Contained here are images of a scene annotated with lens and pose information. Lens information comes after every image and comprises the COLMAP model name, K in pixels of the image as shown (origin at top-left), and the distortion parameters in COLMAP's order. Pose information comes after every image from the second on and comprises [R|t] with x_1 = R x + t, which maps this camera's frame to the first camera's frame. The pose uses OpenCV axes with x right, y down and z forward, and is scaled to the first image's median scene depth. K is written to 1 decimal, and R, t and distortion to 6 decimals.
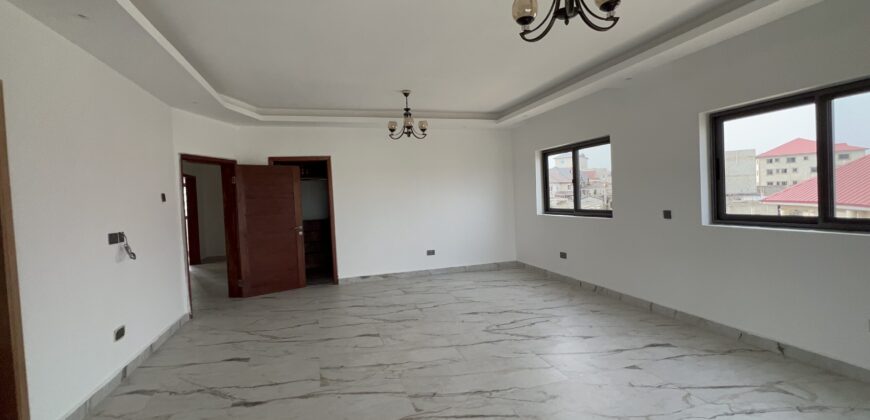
lens RADIAL K [[383.7, 0, 436.1], [0, 383.7, 209.7], [0, 0, 1]] dist [-0.006409, 0.002756]
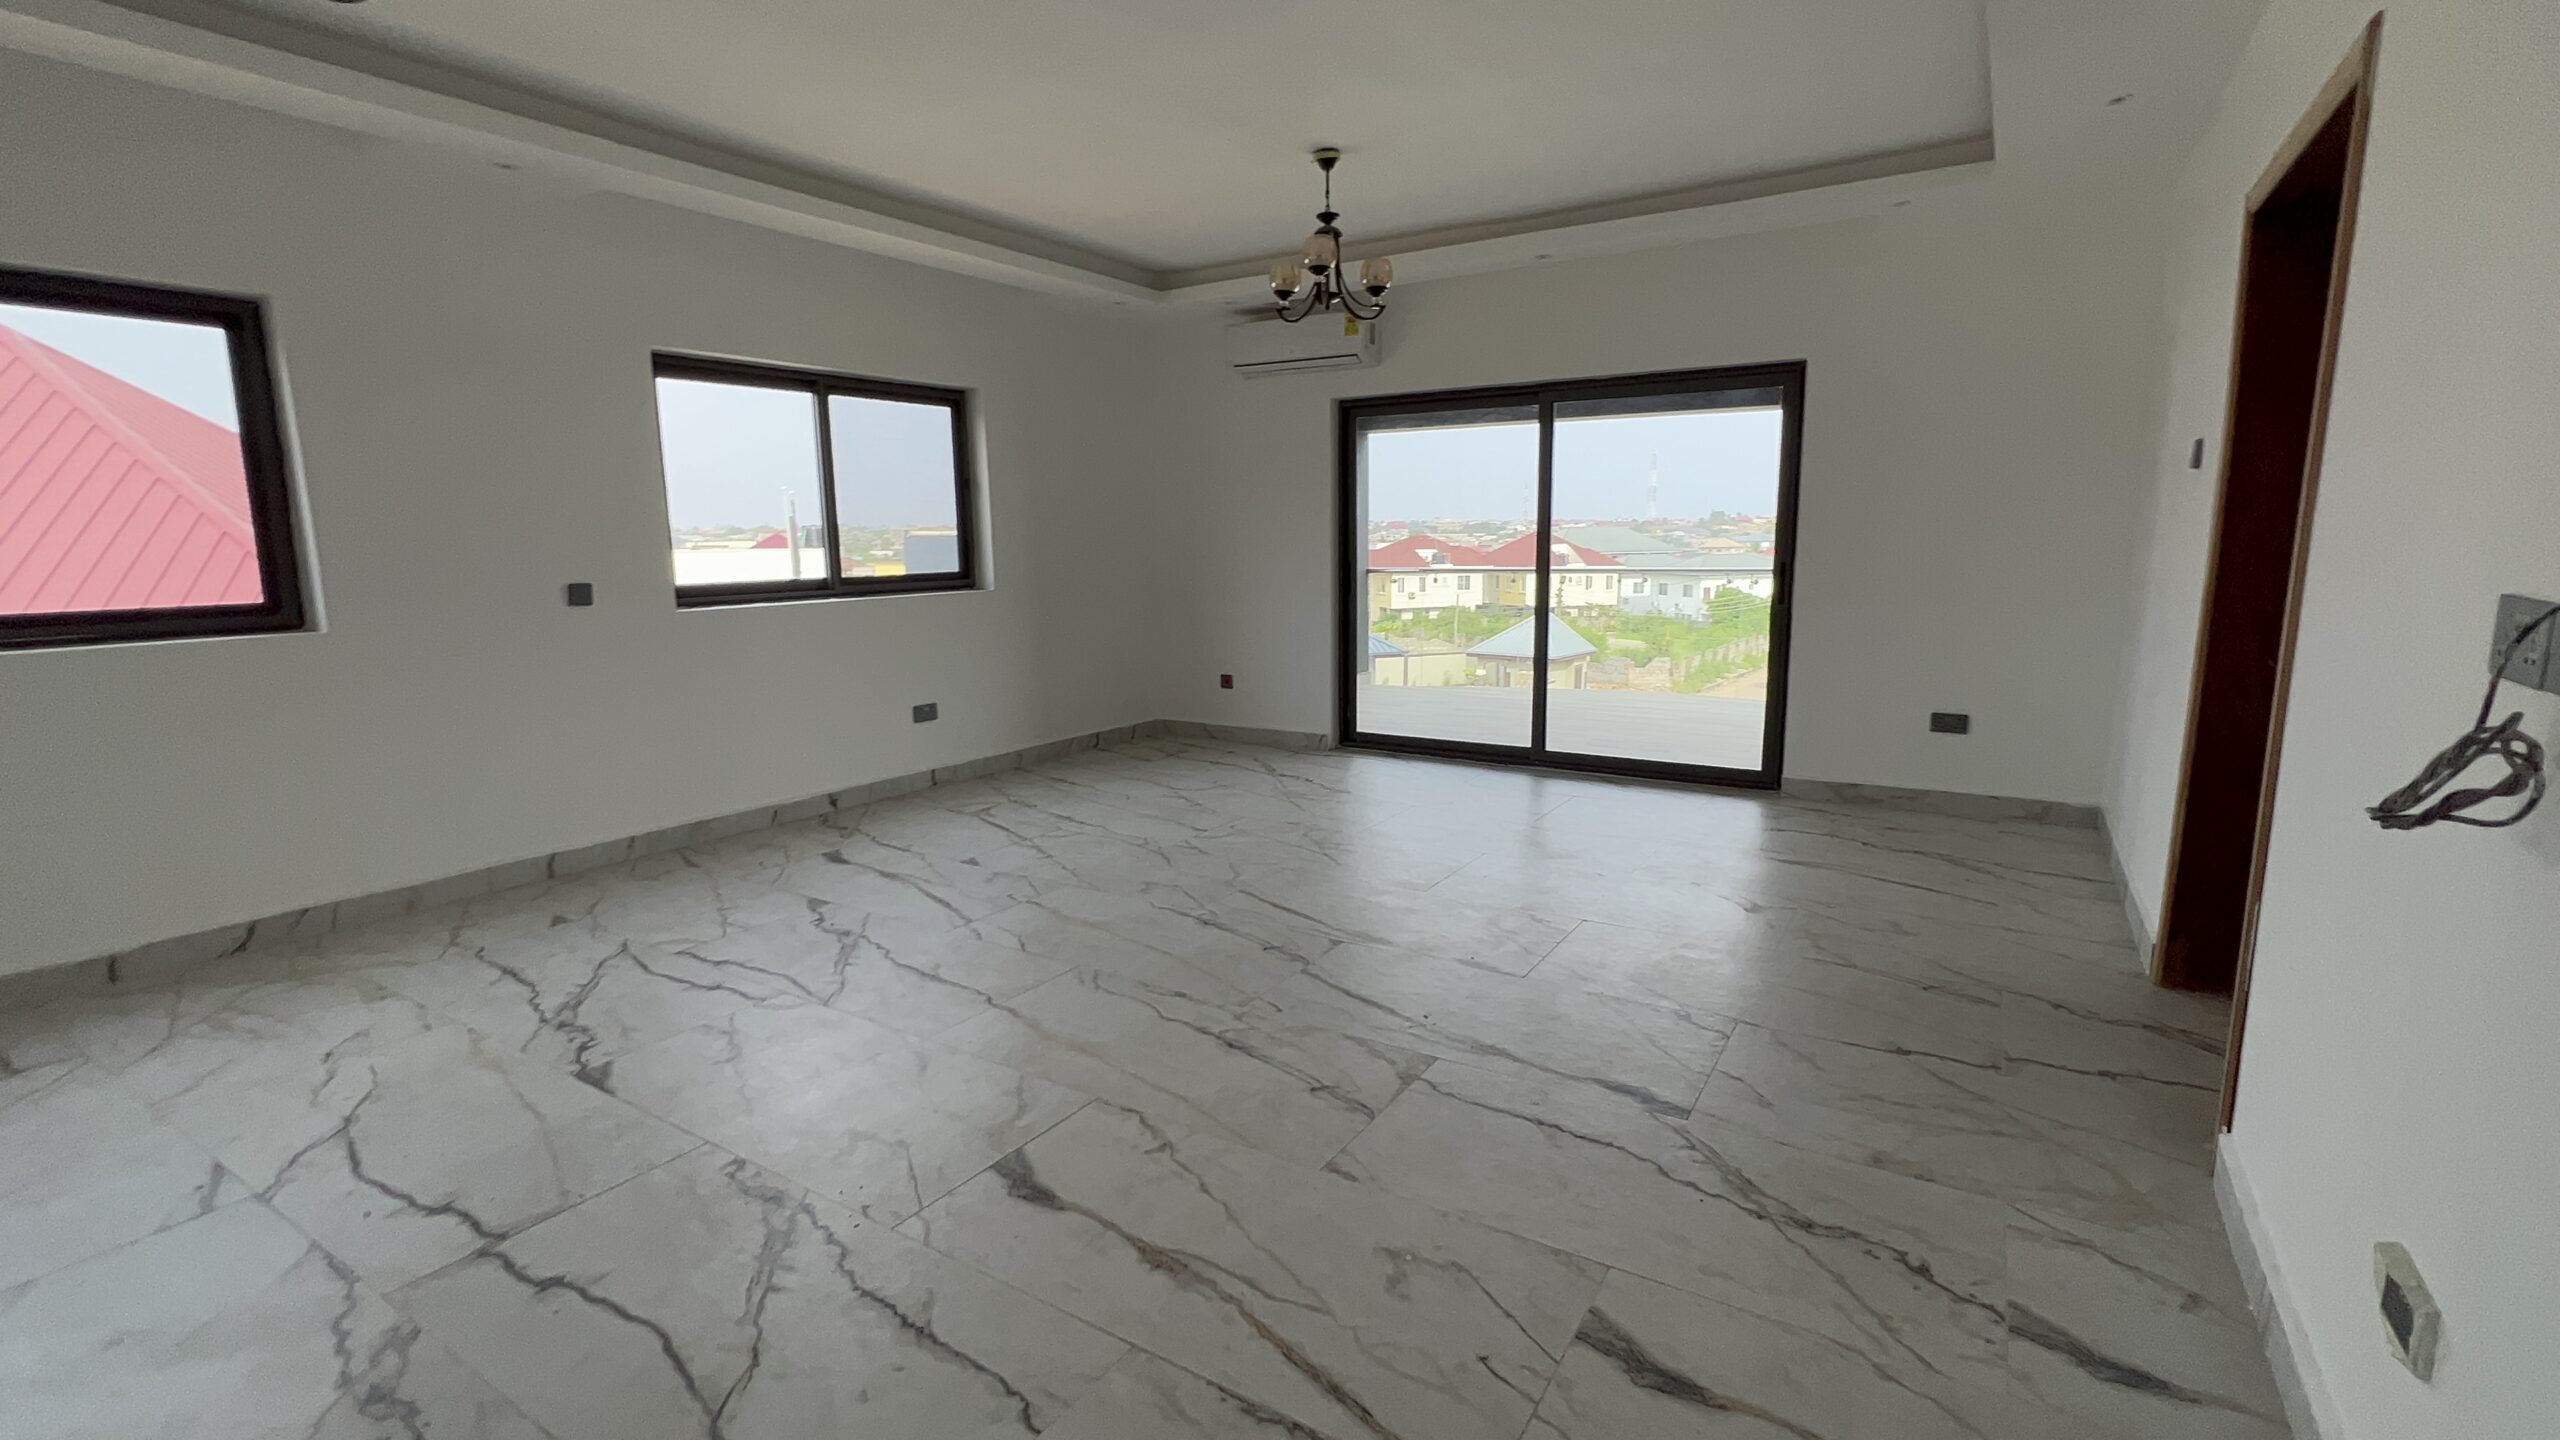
lens RADIAL K [[1125.9, 0, 1270.0], [0, 1125.9, 723.2], [0, 0, 1]] dist [-0.001611, 0.000840]
pose [[-0.647784, -0.074205, 0.758201, -0.839932], [0.068454, 0.985549, 0.154941, 0.015789], [-0.758742, 0.152271, -0.633343, 1.527696]]
